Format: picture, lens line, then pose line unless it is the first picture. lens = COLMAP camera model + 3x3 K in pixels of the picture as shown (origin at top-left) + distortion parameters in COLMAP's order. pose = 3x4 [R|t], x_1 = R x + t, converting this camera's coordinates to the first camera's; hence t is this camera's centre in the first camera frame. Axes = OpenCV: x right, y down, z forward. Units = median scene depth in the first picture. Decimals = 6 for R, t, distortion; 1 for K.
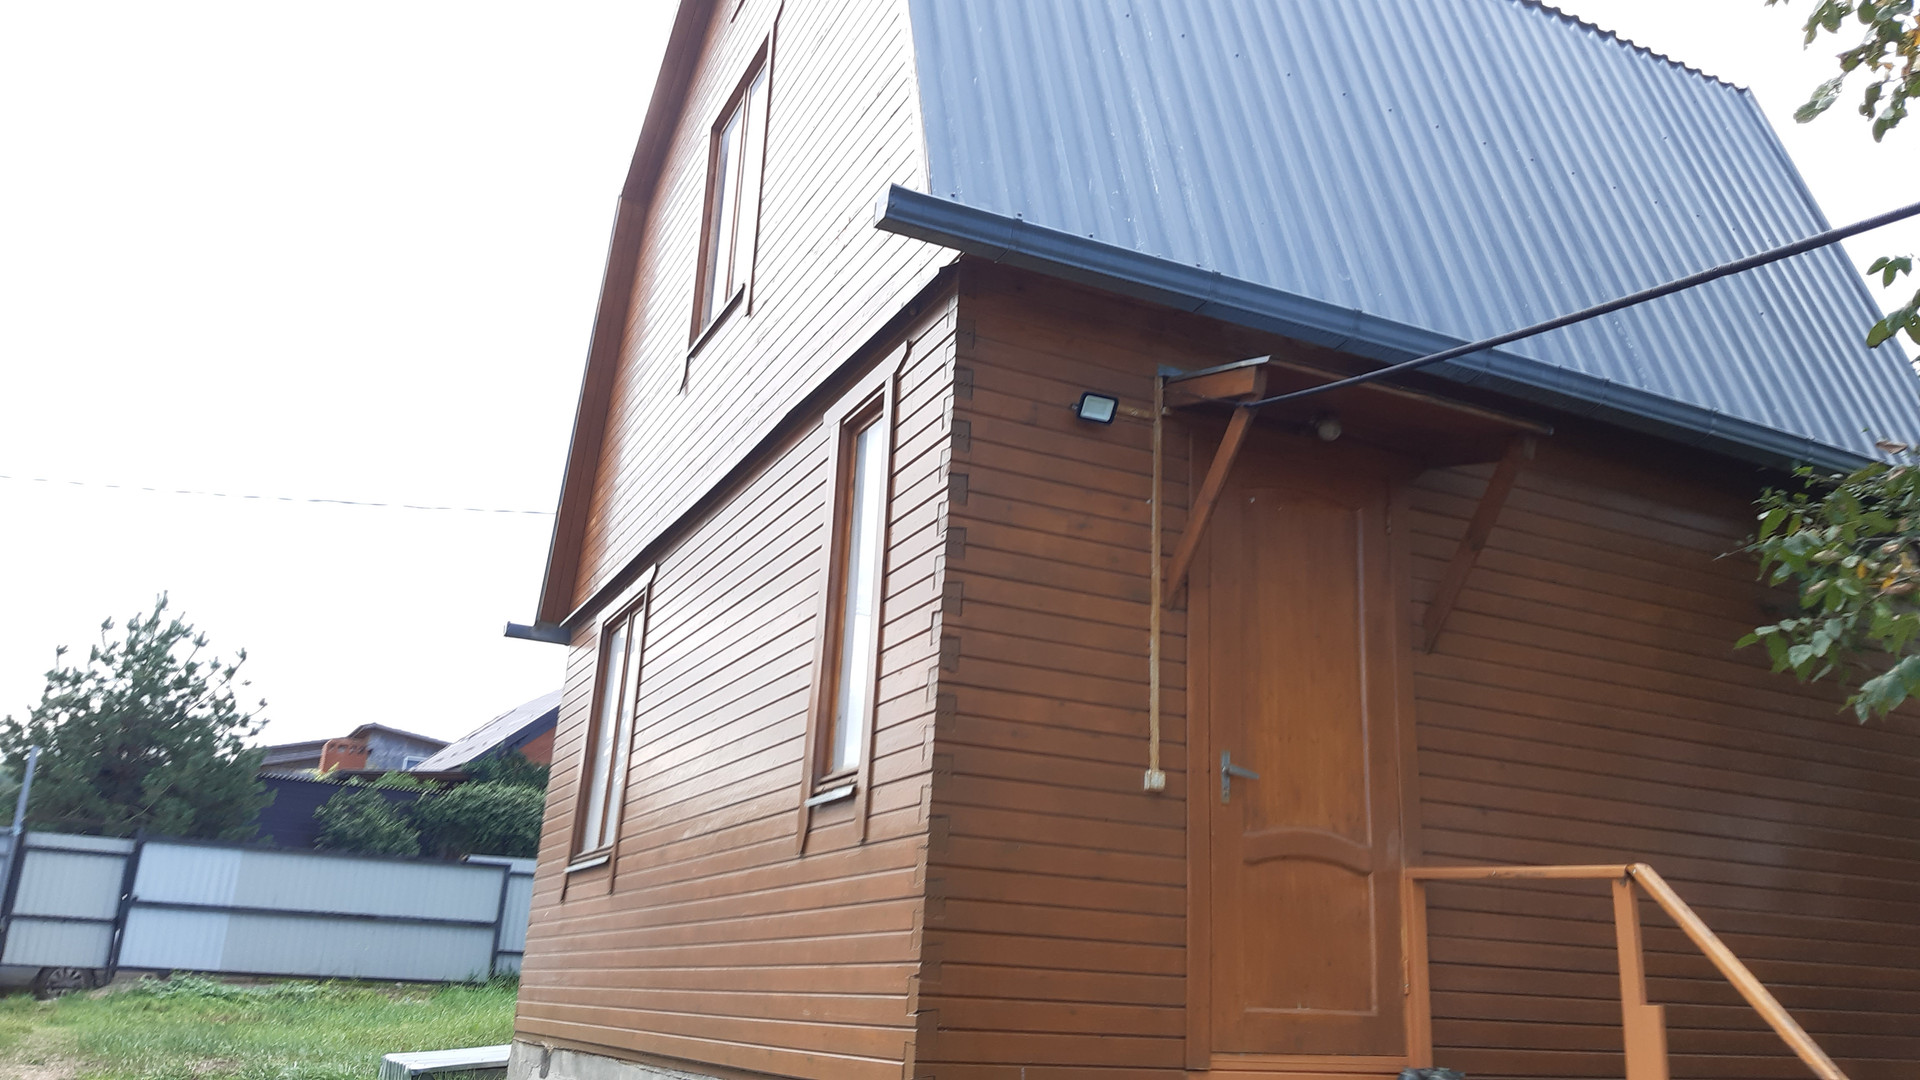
lens RADIAL K [[1474.5, 0, 929.8], [0, 1474.5, 536.0], [0, 0, 1]] dist [0.112822, -0.210867]
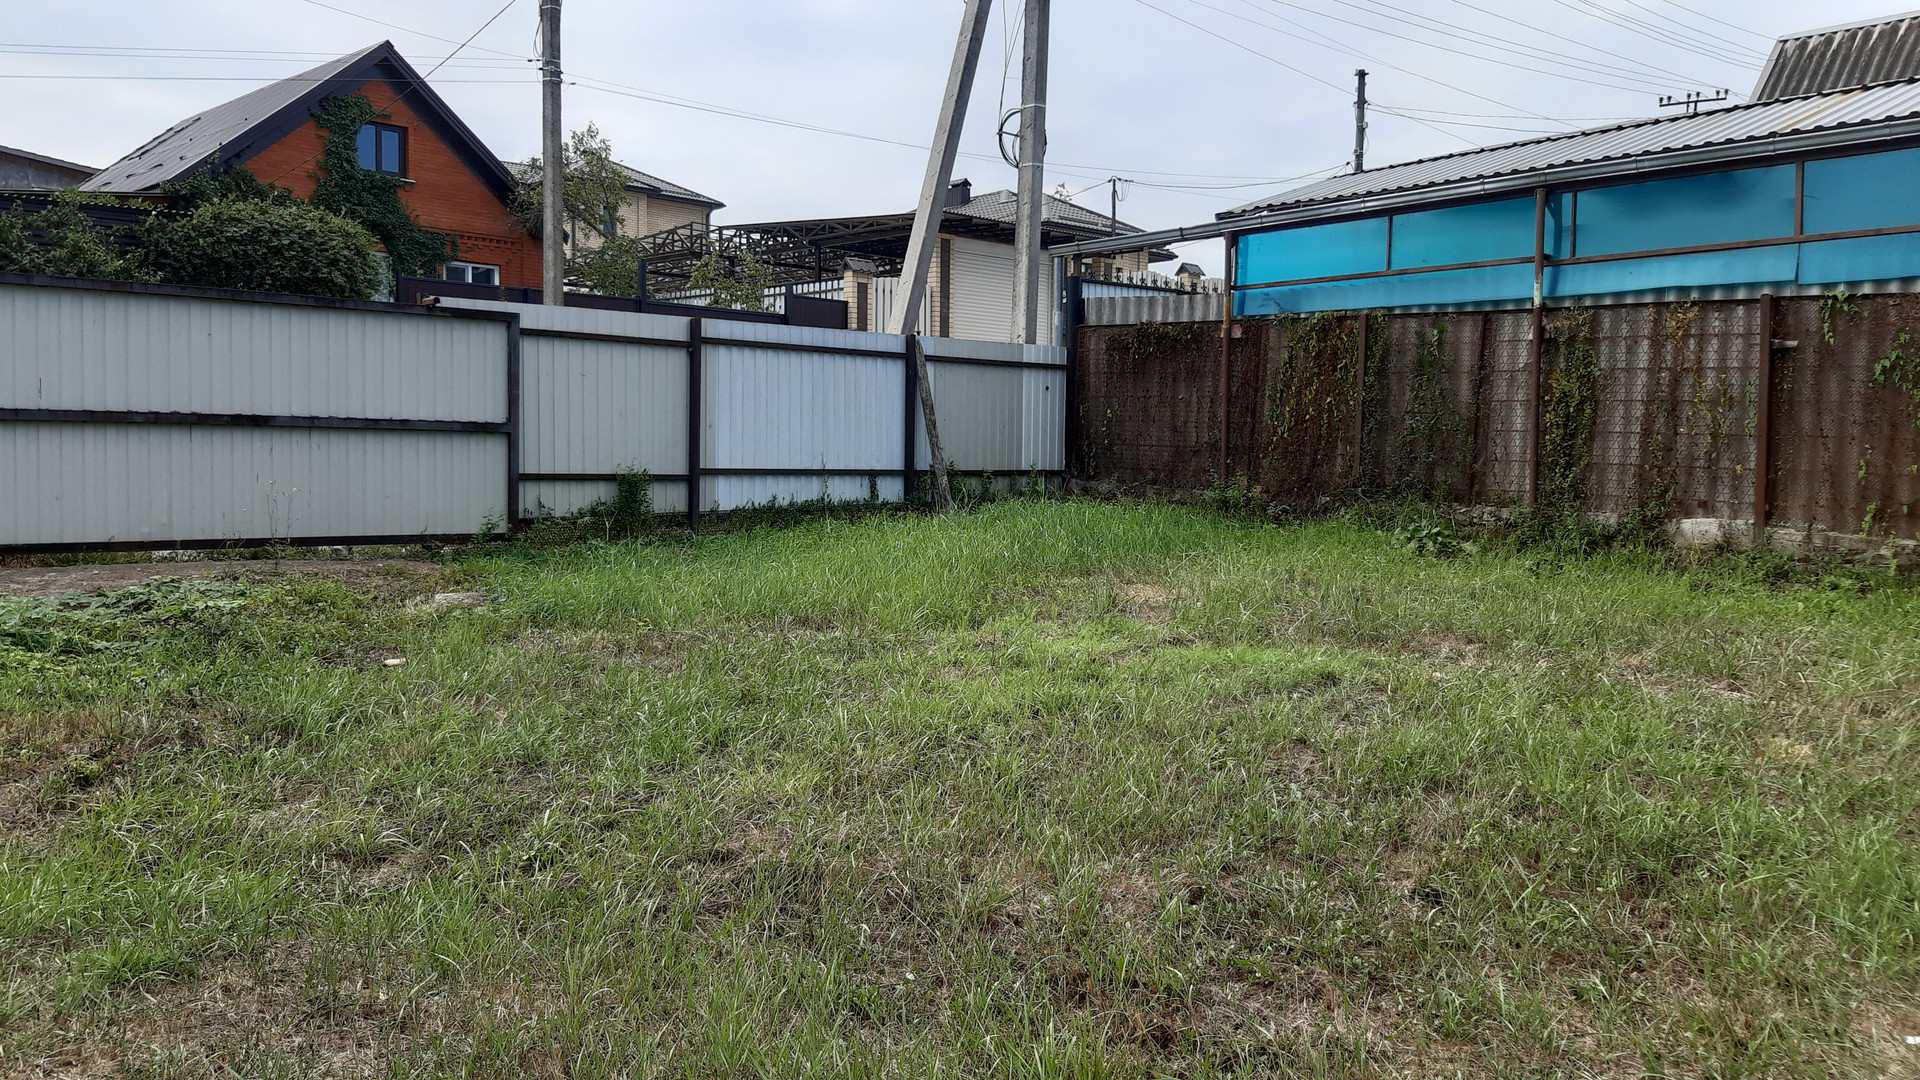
lens RADIAL K [[1474.5, 0, 929.8], [0, 1474.5, 536.0], [0, 0, 1]] dist [0.112822, -0.210867]
pose [[0.975178, -0.047790, 0.216202, -0.259943], [-0.031401, 0.936712, 0.348689, 0.109807], [-0.219183, -0.346823, 0.911961, 0.478558]]
